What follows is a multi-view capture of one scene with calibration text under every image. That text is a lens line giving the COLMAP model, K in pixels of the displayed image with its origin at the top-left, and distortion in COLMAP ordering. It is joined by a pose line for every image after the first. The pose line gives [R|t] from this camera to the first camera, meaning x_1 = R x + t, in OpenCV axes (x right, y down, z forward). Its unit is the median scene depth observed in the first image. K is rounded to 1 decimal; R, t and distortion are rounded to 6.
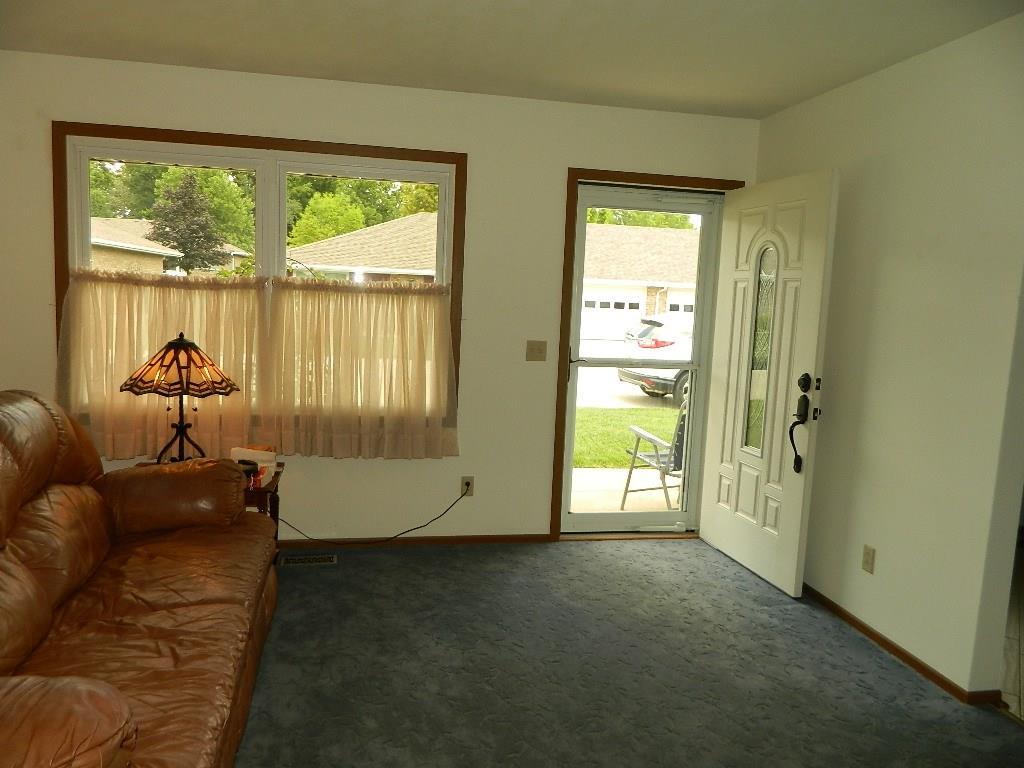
lens RADIAL K [[755.5, 0, 511.0], [0, 755.5, 387.5], [0, 0, 1]] dist [-0.000210, -0.001536]
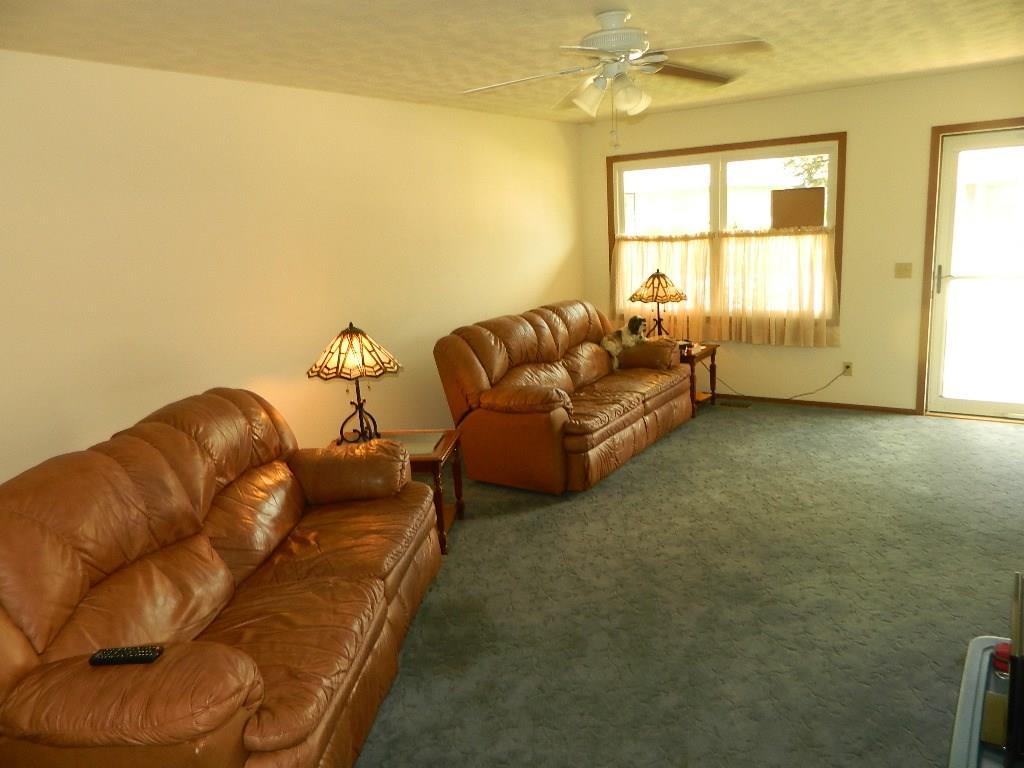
lens RADIAL K [[755.5, 0, 511.0], [0, 755.5, 382.7], [0, 0, 1]] dist [-0.000210, -0.001536]
pose [[0.706450, 0.069853, -0.704307, 0.537172], [-0.001019, 0.995217, 0.097683, 0.021289], [0.707762, -0.068291, 0.703142, -0.480537]]
